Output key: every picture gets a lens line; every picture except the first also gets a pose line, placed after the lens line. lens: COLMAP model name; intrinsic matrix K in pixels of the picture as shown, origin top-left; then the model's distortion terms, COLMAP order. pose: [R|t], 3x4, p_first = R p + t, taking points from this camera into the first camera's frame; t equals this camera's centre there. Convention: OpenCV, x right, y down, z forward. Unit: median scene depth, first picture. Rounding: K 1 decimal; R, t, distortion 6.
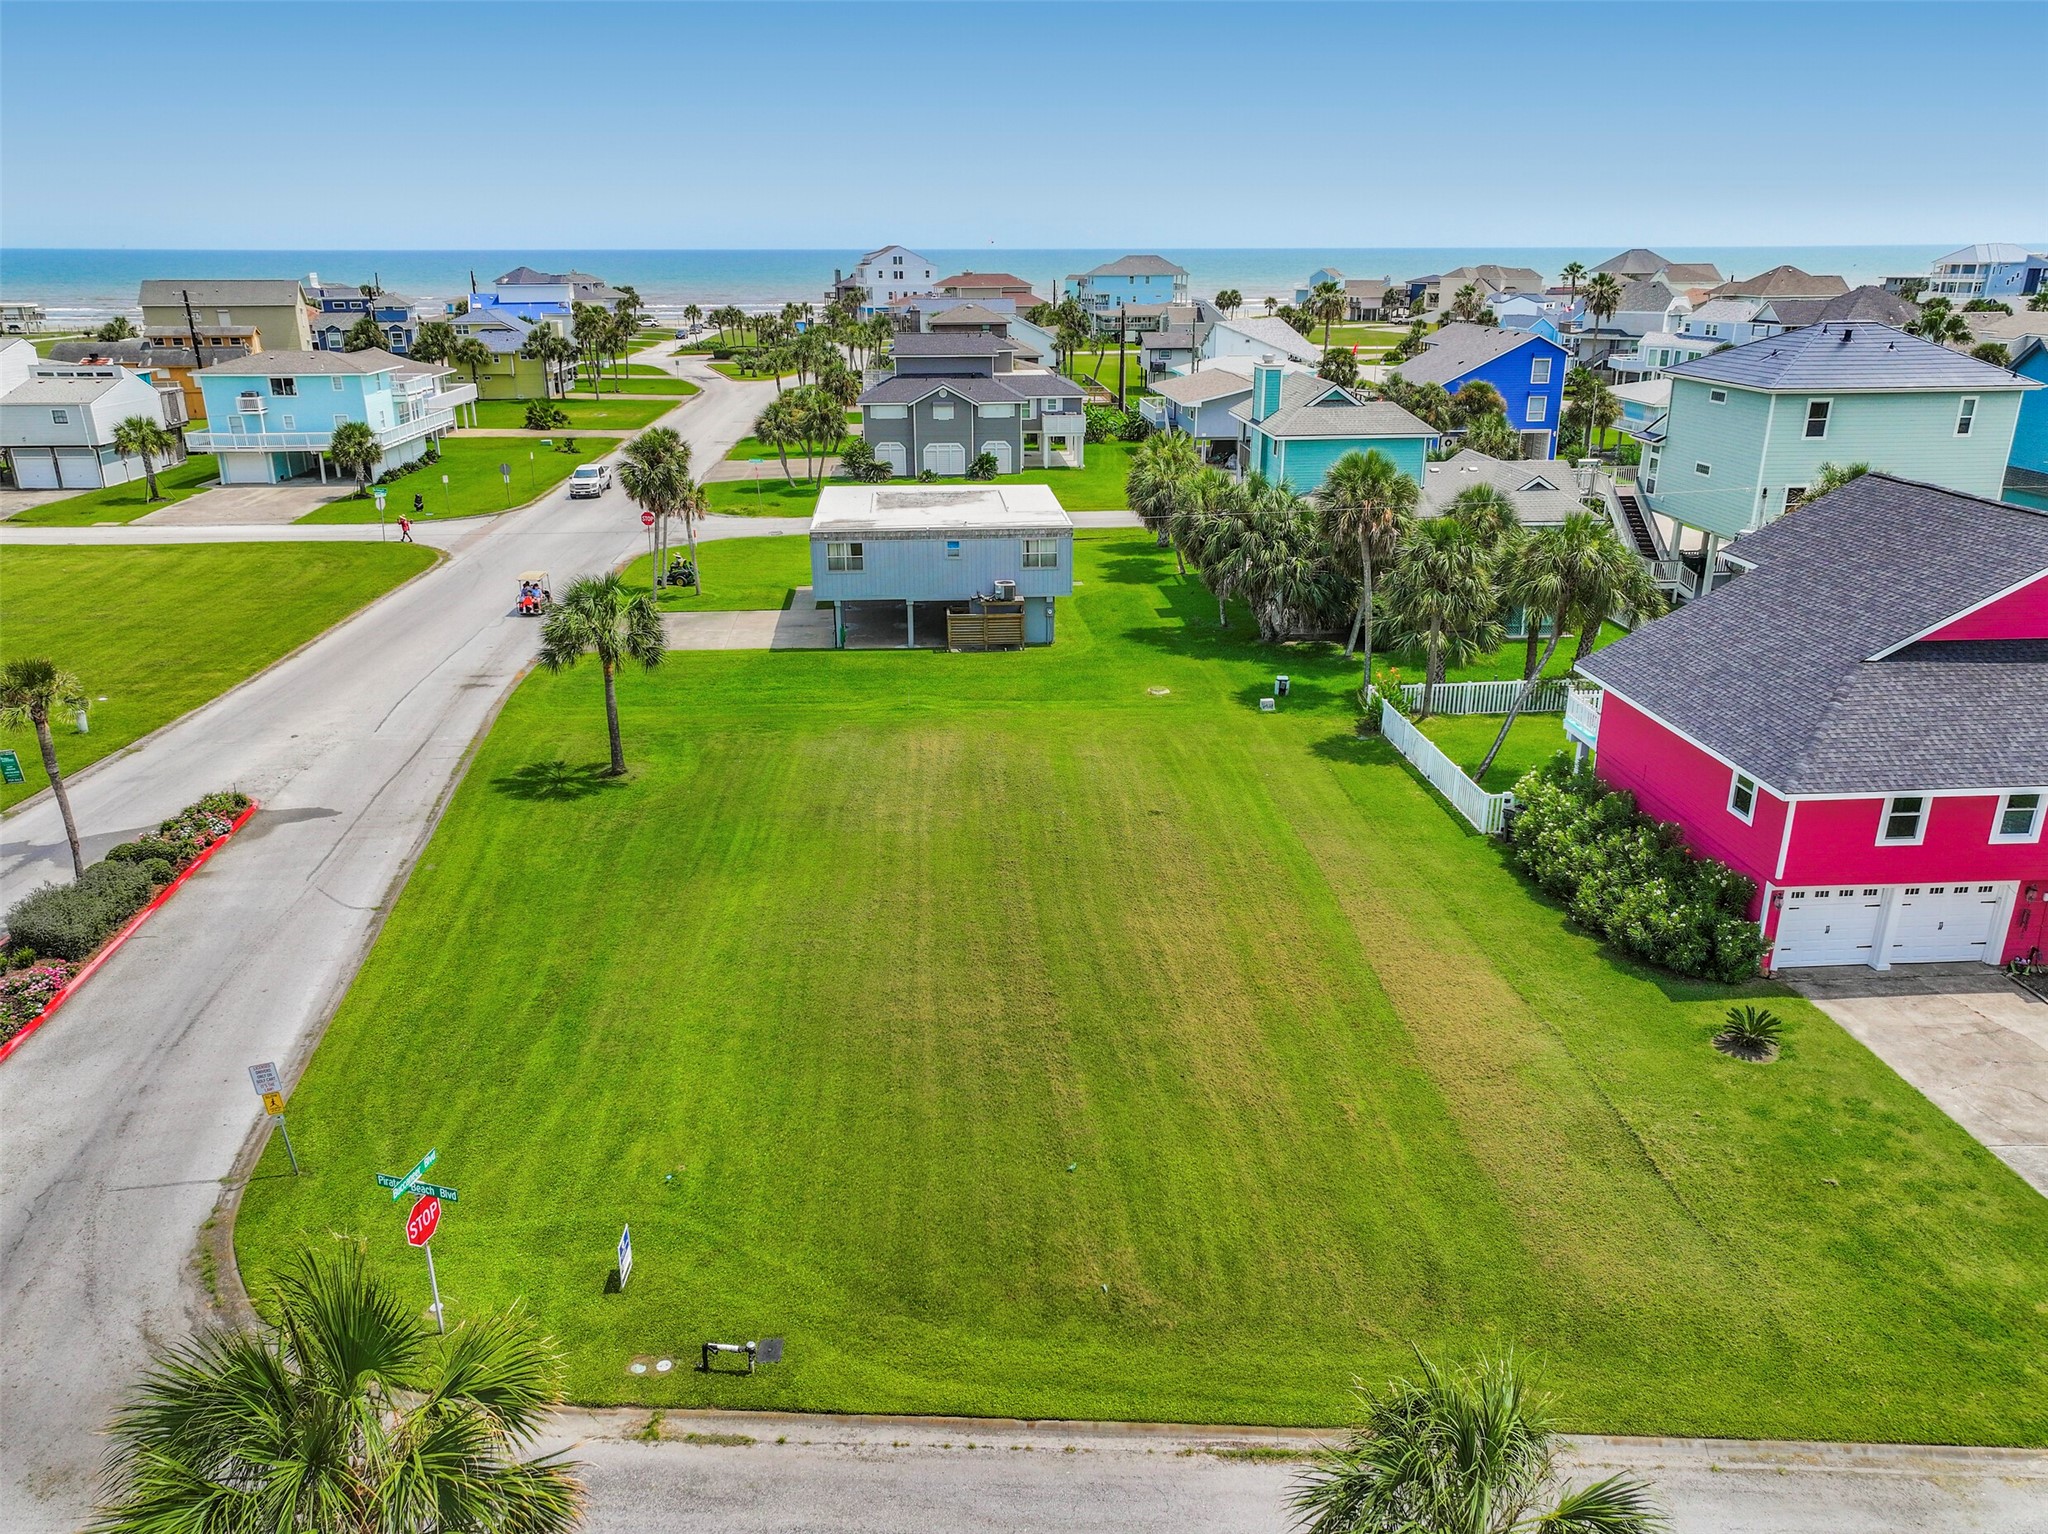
lens RADIAL K [[1458.9, 0, 1024.0], [0, 1458.9, 767.0], [0, 0, 1]] dist [0.001247, 0.008529]
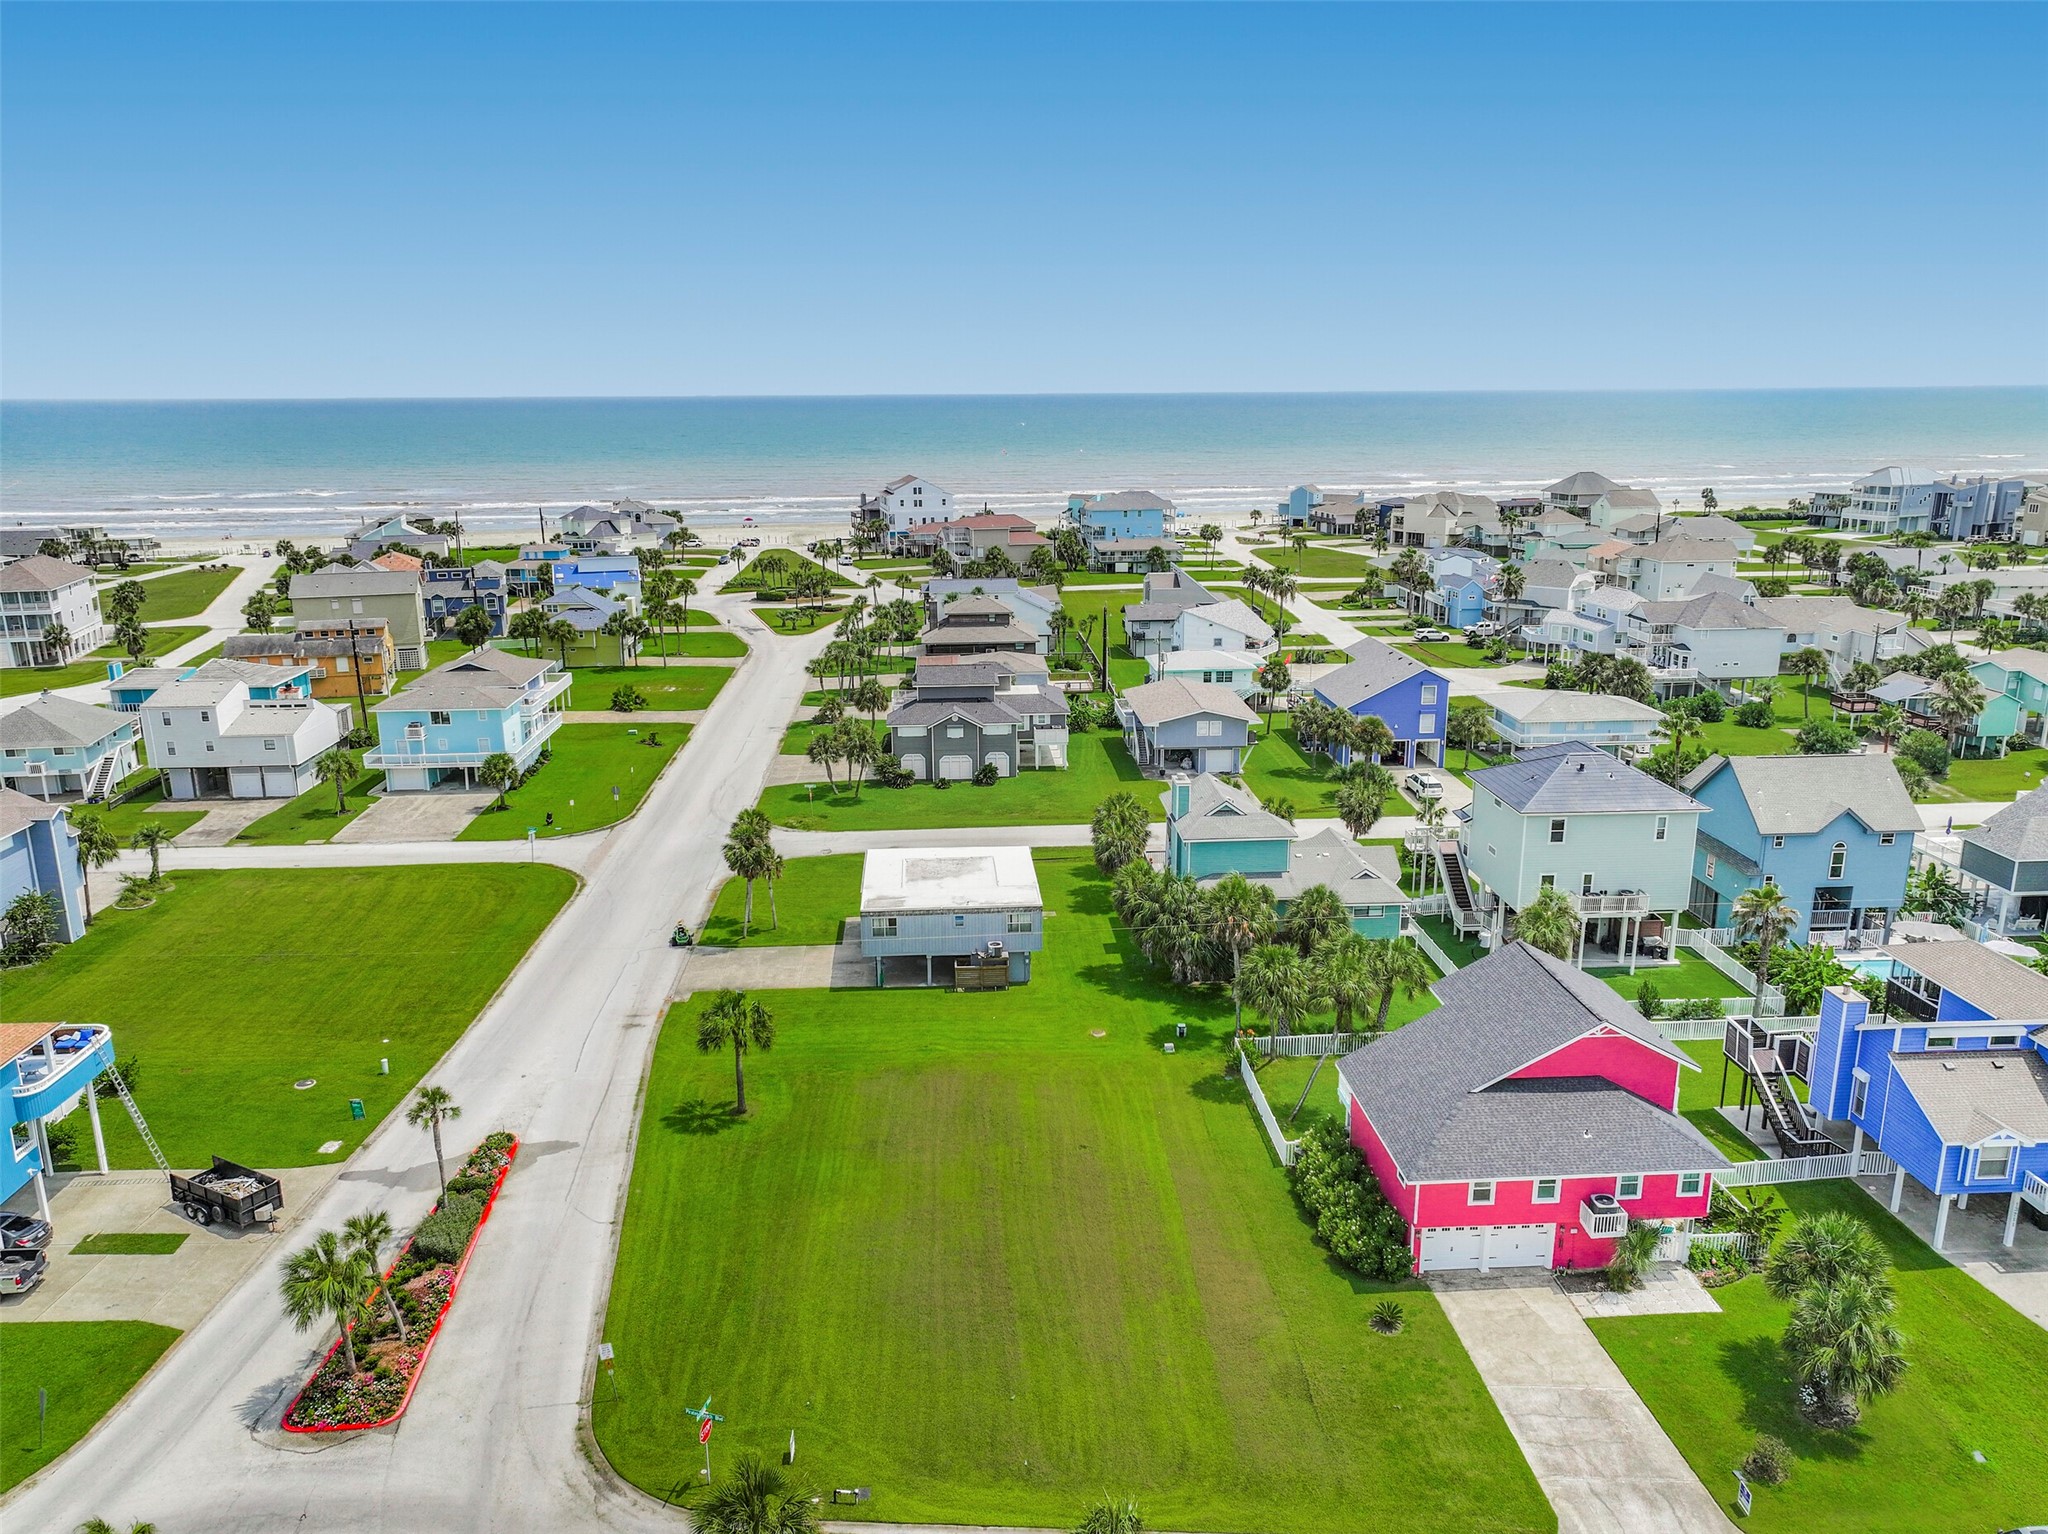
lens RADIAL K [[1463.2, 0, 1024.0], [0, 1463.2, 767.0], [0, 0, 1]] dist [0.006258, -0.007936]
pose [[0.999941, -0.001942, -0.010665, 0.044695], [0.001000, 0.996144, -0.087723, -0.249748], [0.010794, 0.087707, 0.996088, -0.649273]]
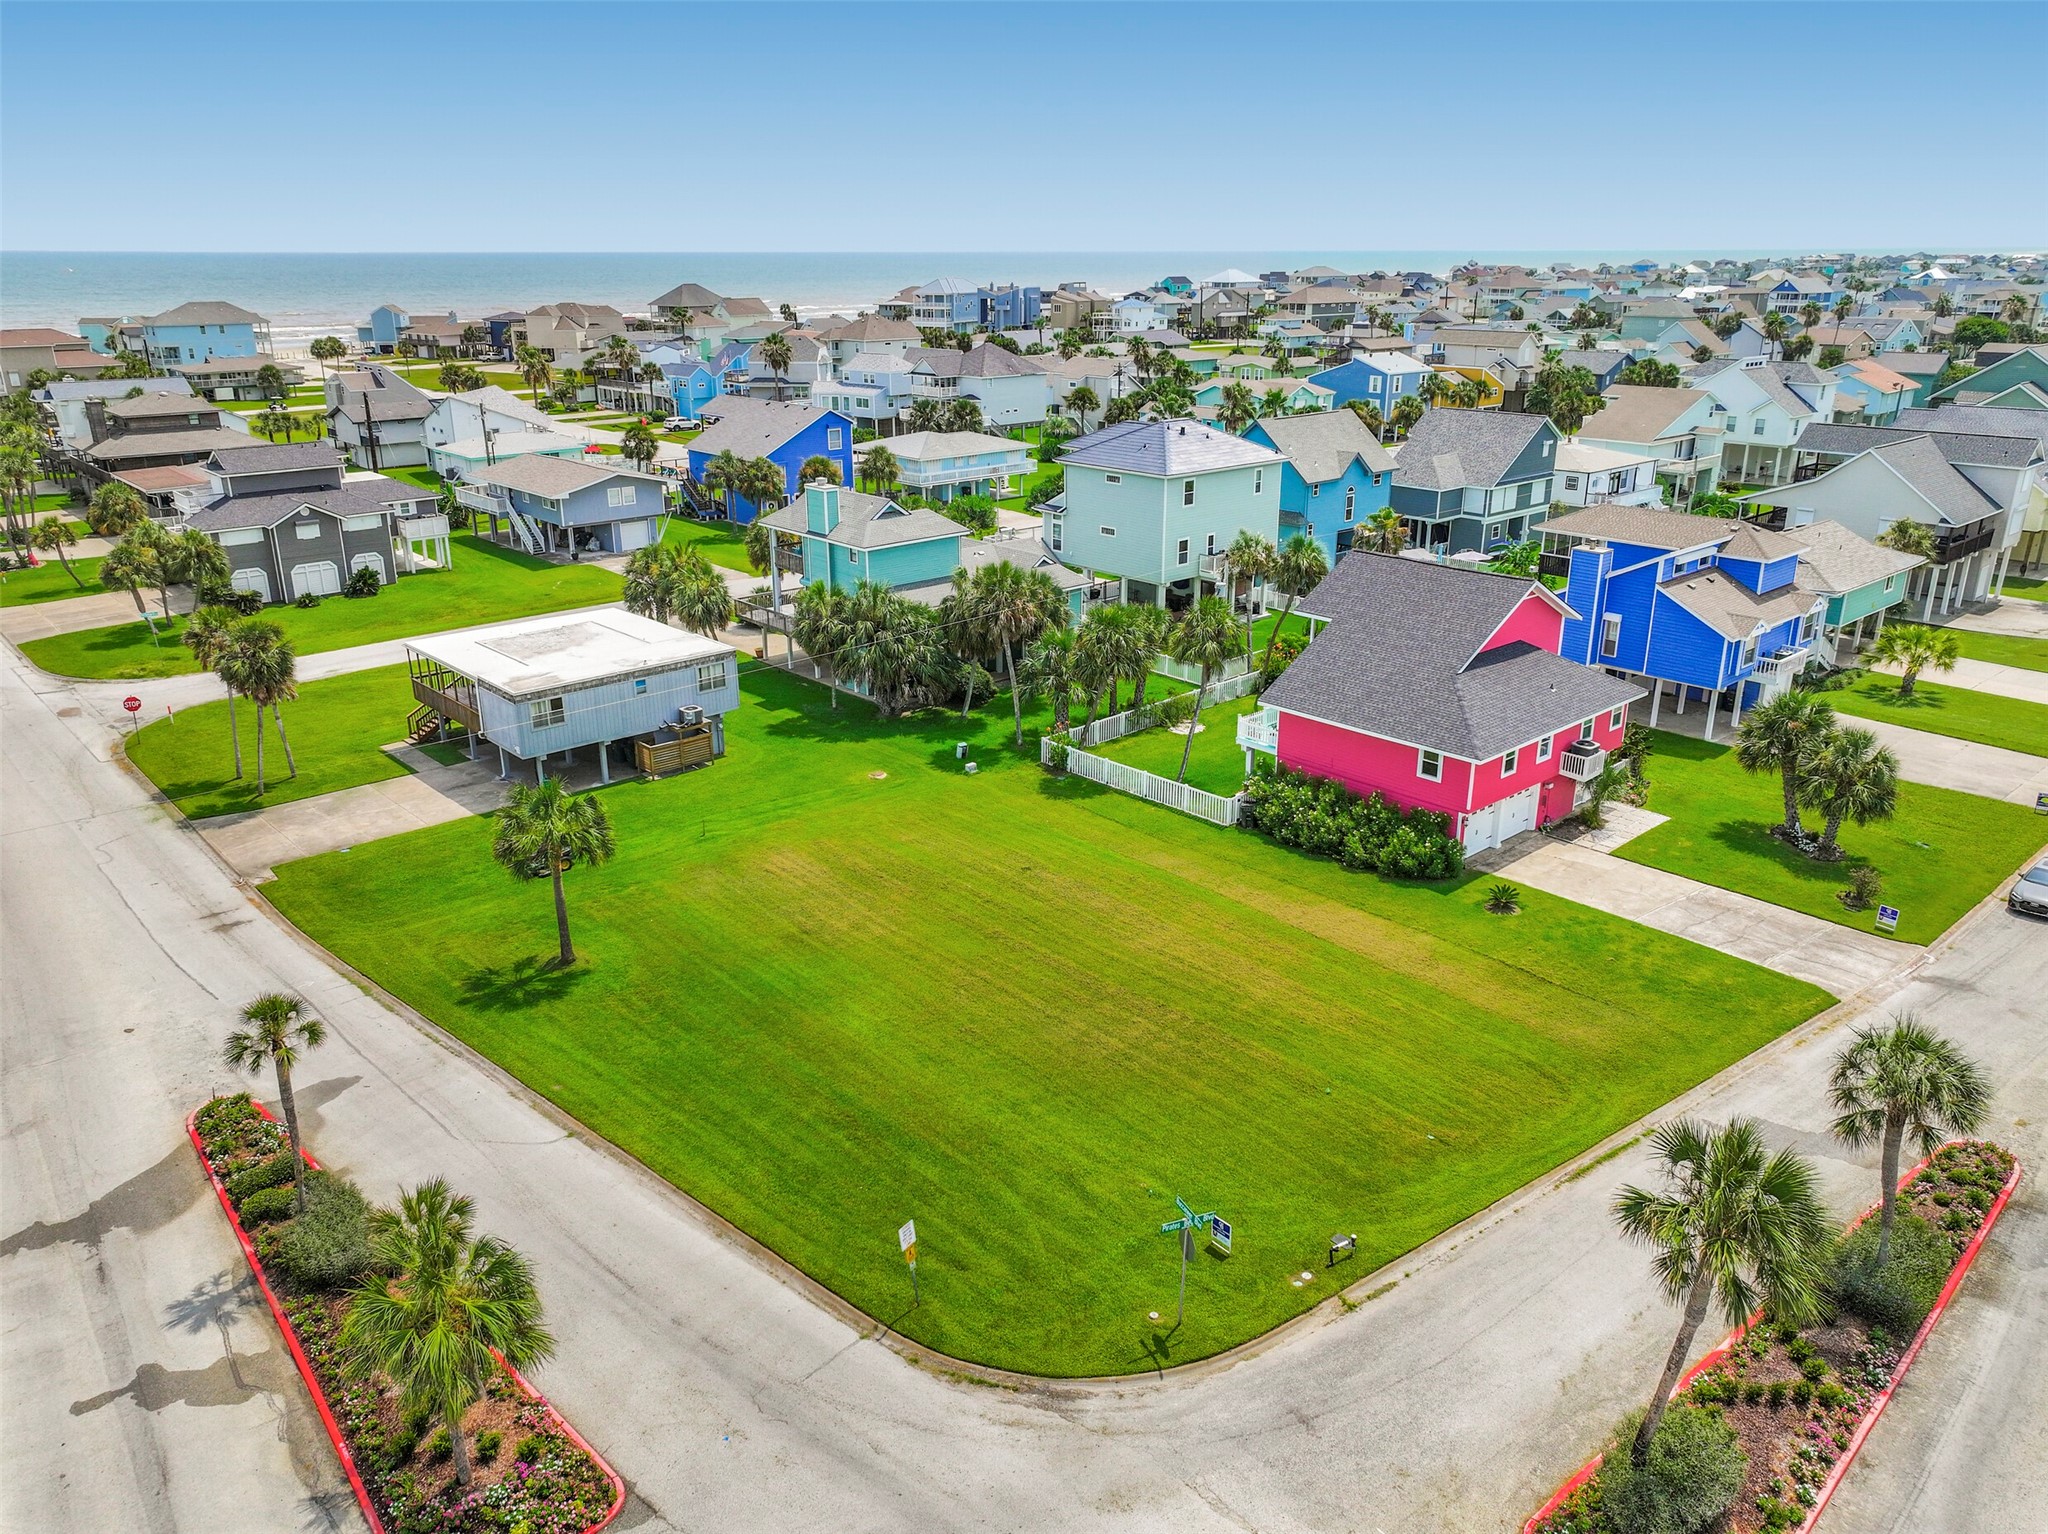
lens RADIAL K [[1451.1, 0, 1036.8], [0, 1451.1, 772.3], [0, 0, 1]] dist [0.004008, -0.000912]
pose [[0.780625, -0.209612, 0.588802, -0.670180], [0.207860, 0.975527, 0.071708, -0.148679], [-0.589423, 0.066411, 0.805090, -0.056274]]
